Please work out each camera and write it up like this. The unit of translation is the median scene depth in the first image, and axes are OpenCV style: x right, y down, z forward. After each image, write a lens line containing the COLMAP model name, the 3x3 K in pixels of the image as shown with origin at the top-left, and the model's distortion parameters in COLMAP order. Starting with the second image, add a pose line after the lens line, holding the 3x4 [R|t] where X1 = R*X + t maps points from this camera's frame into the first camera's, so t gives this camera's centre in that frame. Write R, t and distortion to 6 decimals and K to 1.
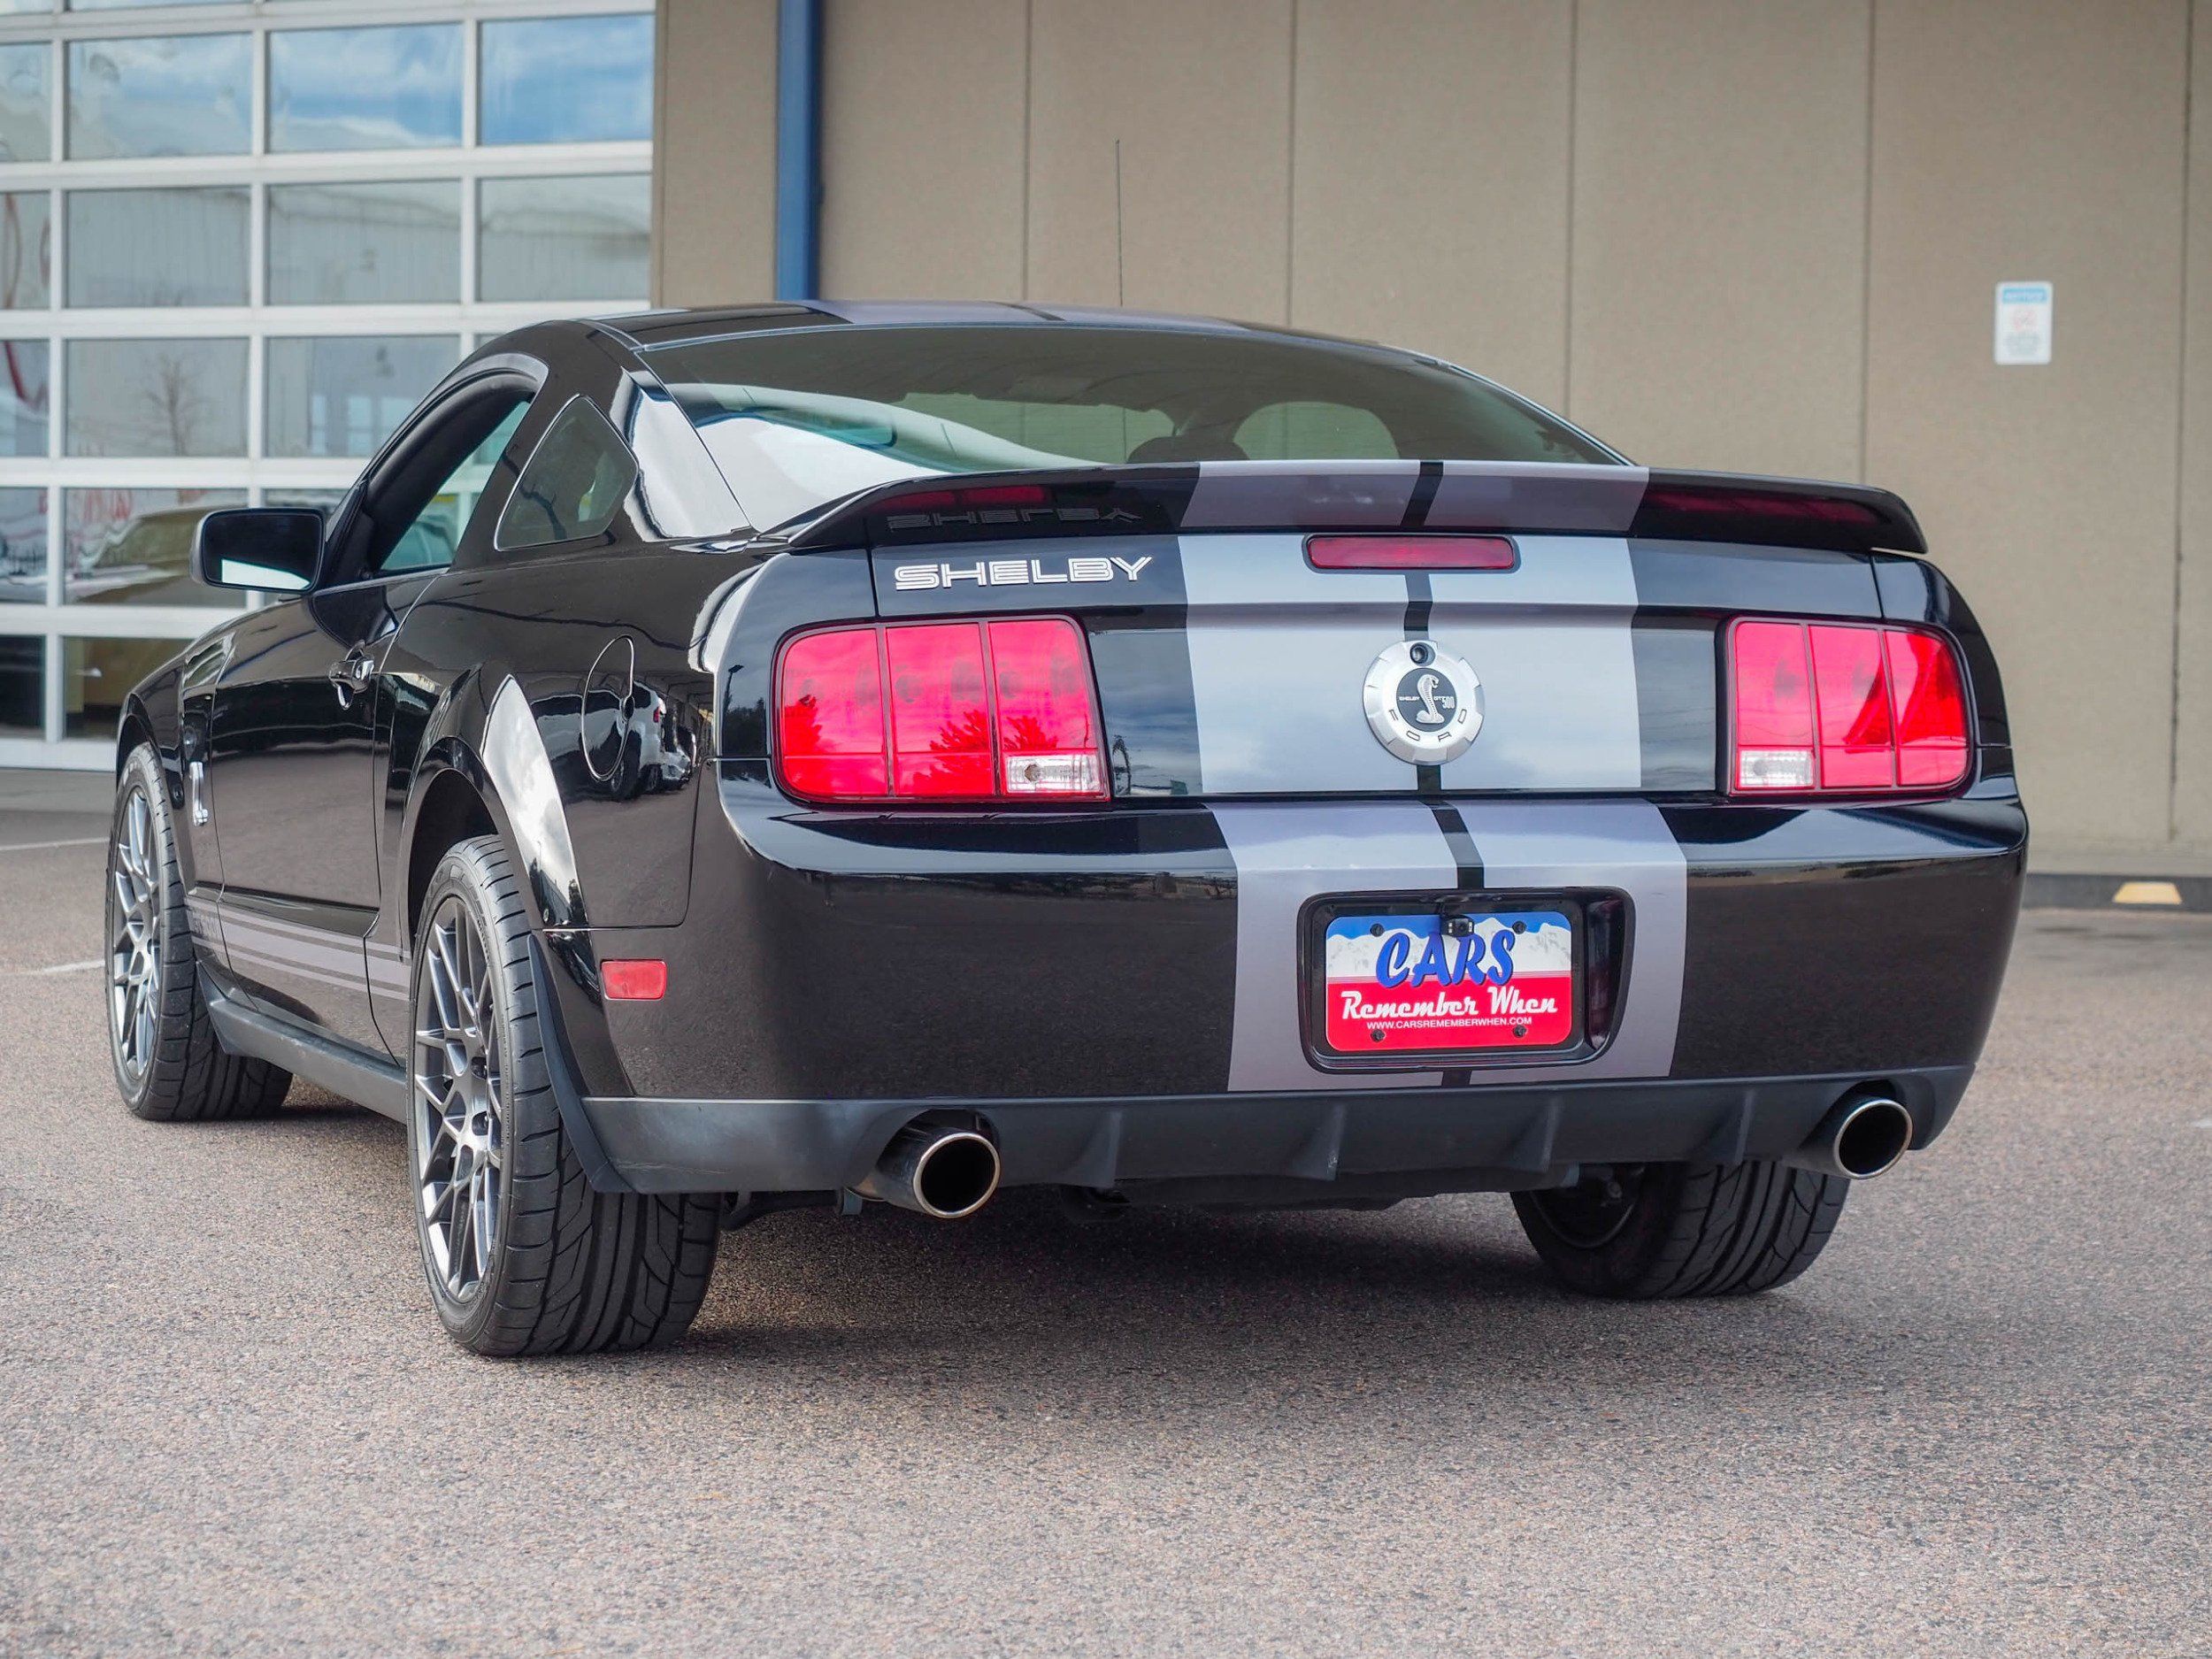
lens RADIAL K [[5400.3, 0, 1065.4], [0, 5400.3, 779.5], [0, 0, 1]] dist [0.030917, -0.254848]
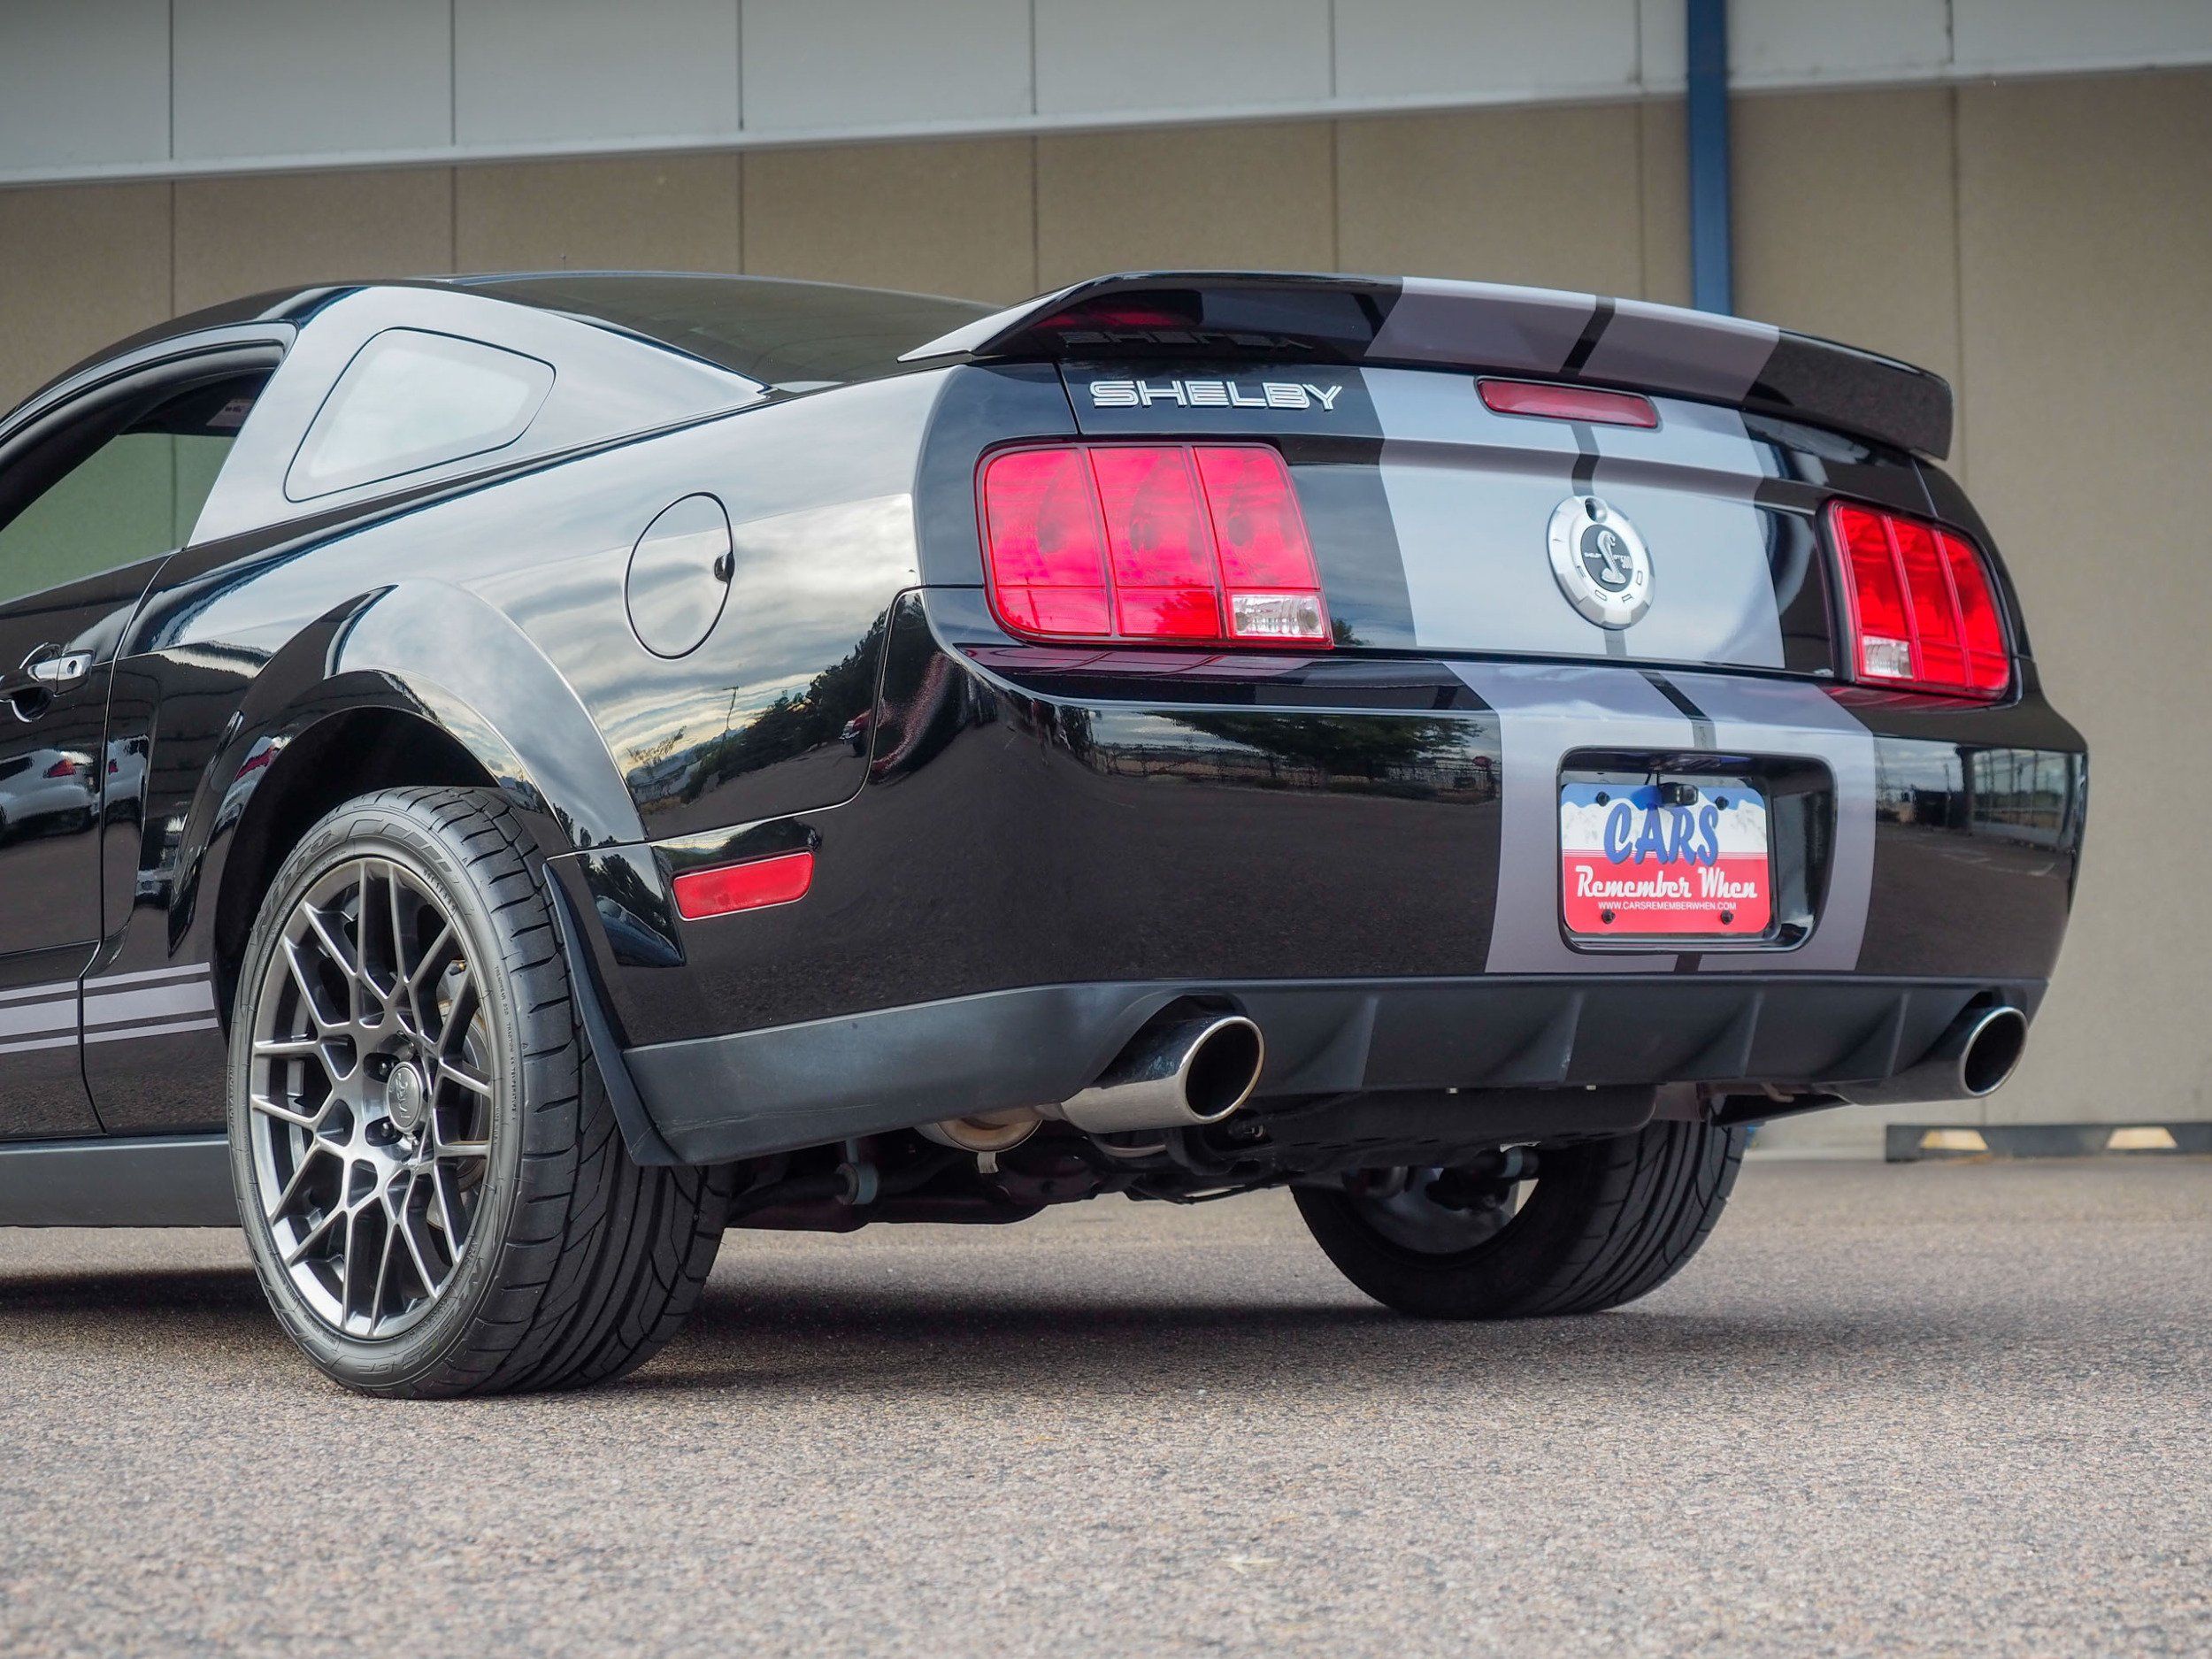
lens RADIAL K [[4616.0, 0, 1142.6], [0, 4616.0, 778.7], [0, 0, 1]] dist [0.022976, -0.076237]
pose [[0.934654, -0.002494, 0.355550, -0.282062], [0.043893, 0.993136, -0.108418, 0.102798], [-0.352839, 0.116940, 0.928348, 0.310615]]
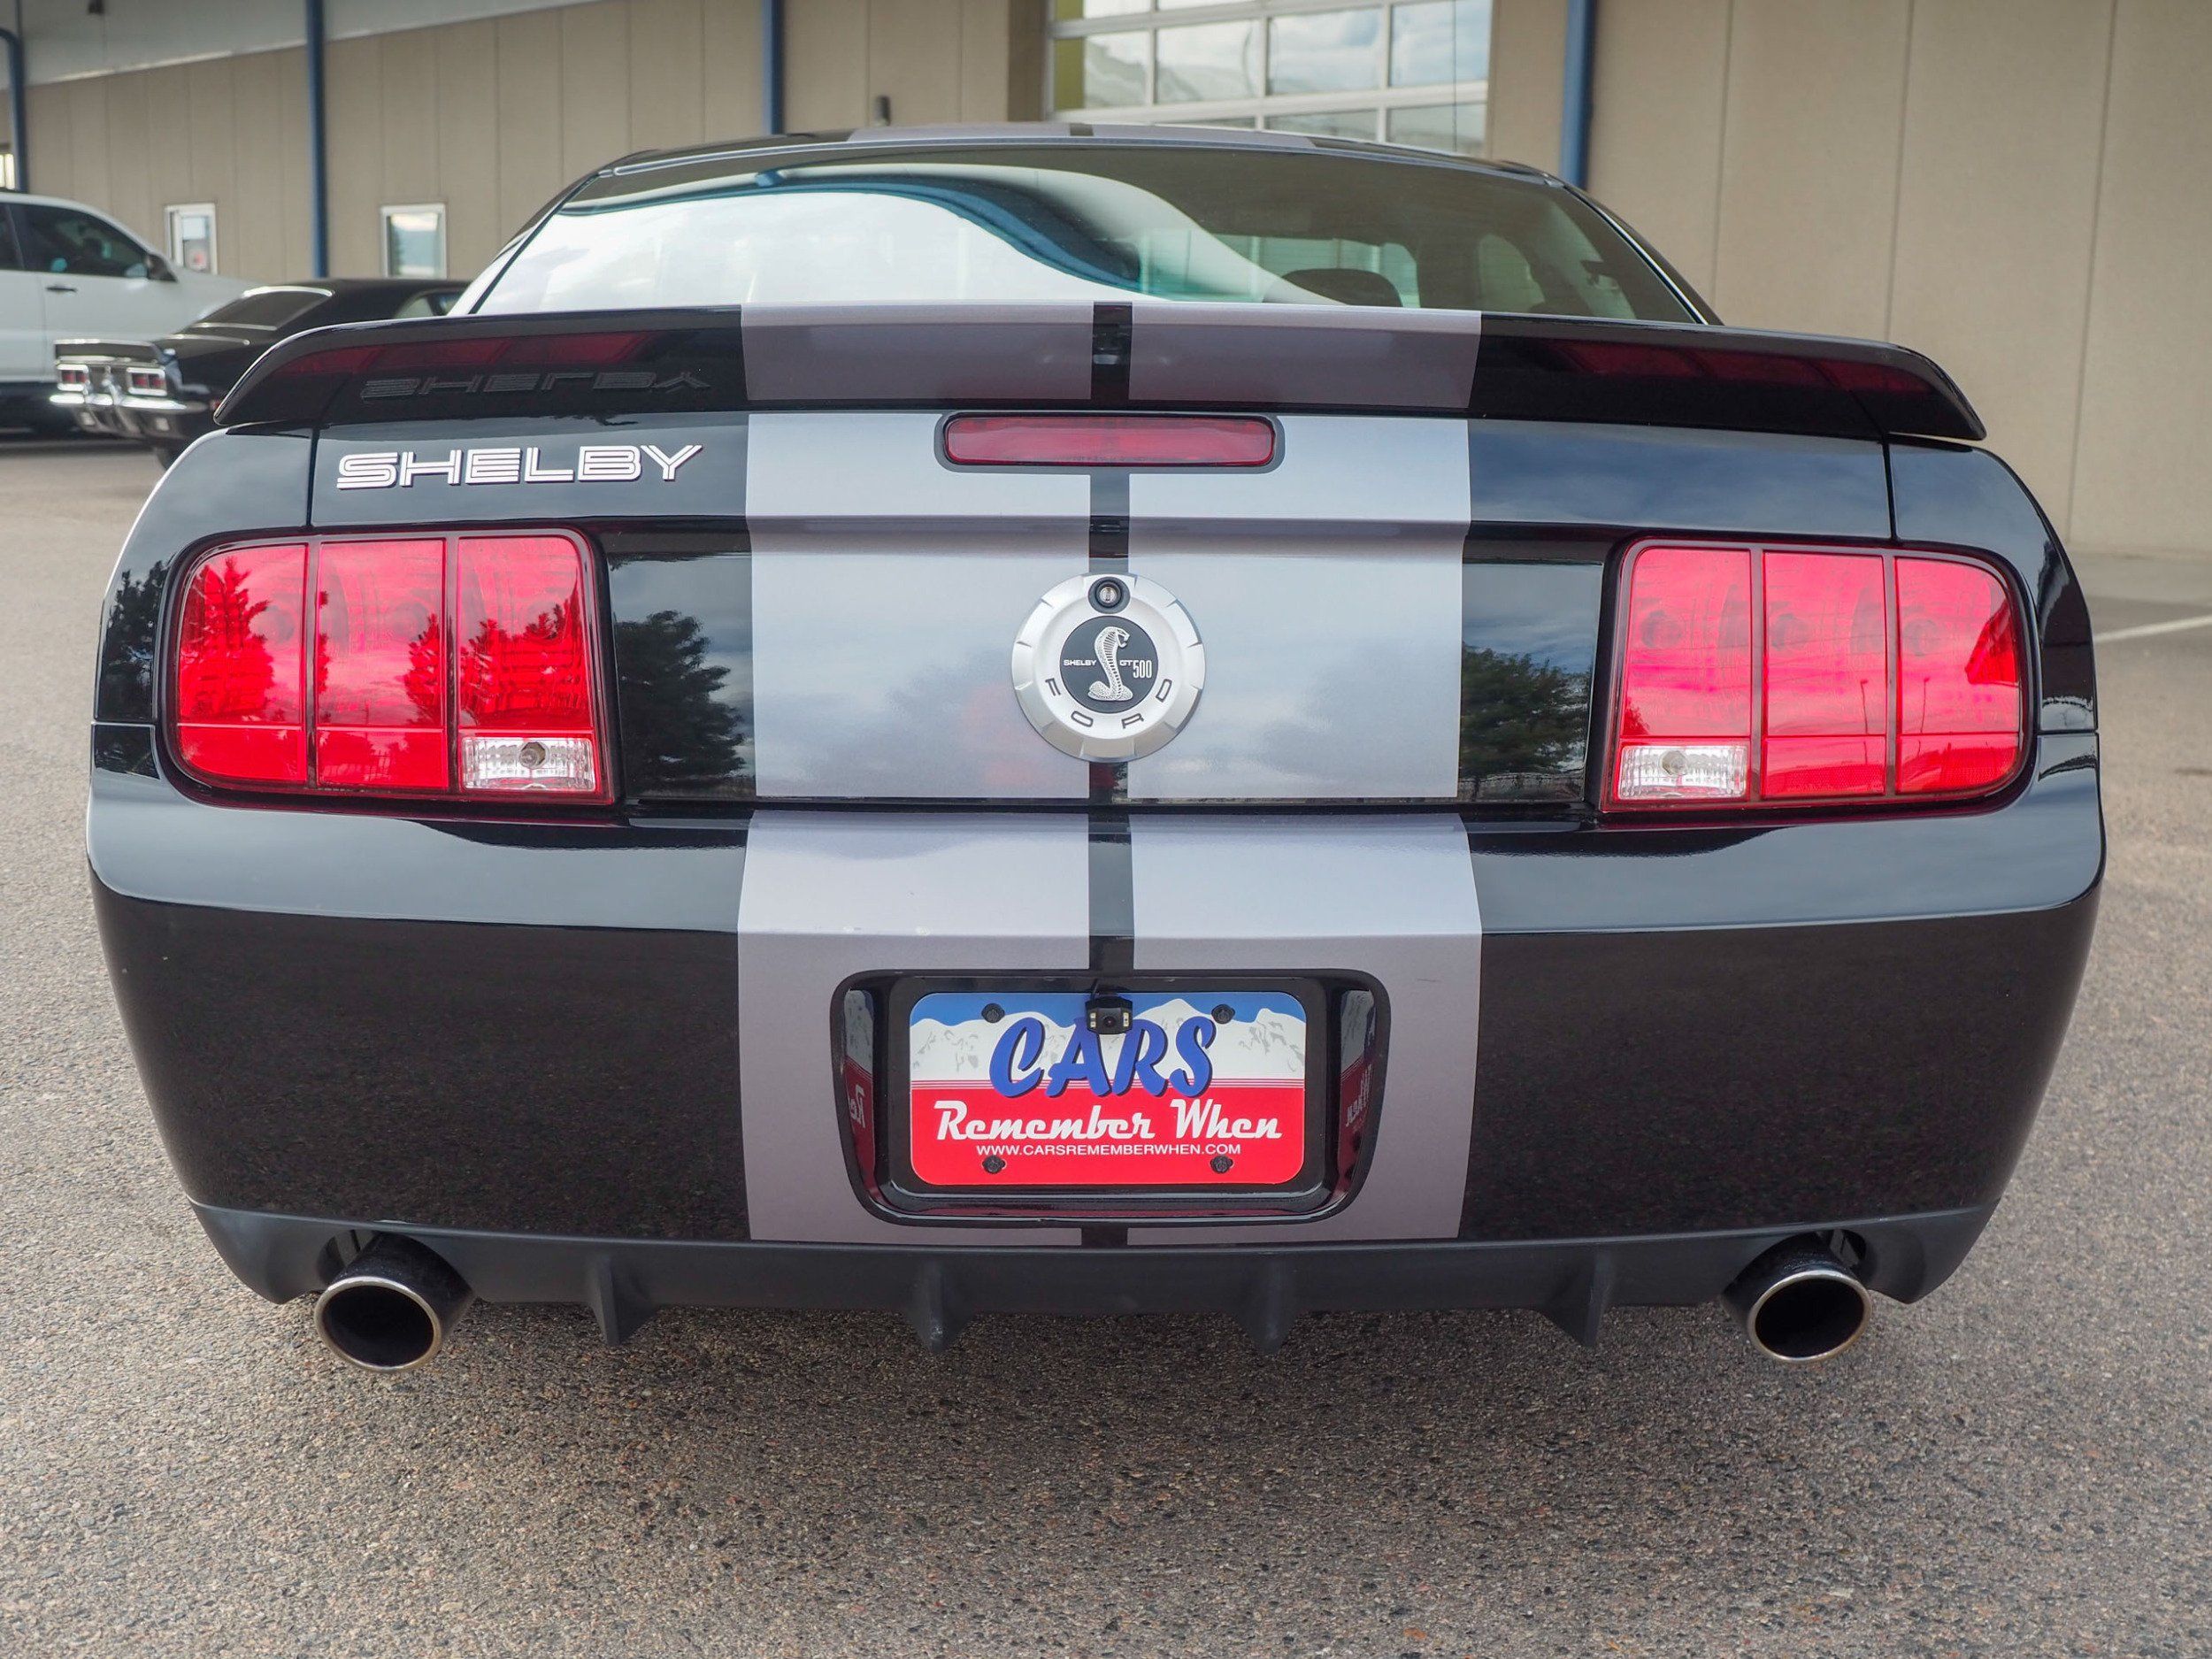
lens RADIAL K [[2621.5, 0, 1106.0], [0, 2621.5, 829.5], [0, 0, 1]] dist [-0.003901, -0.053857]
pose [[0.952806, 0.061269, -0.297334, 0.164316], [-0.018263, 0.989217, 0.145317, -0.041734], [0.303031, -0.133029, 0.943650, 0.689868]]
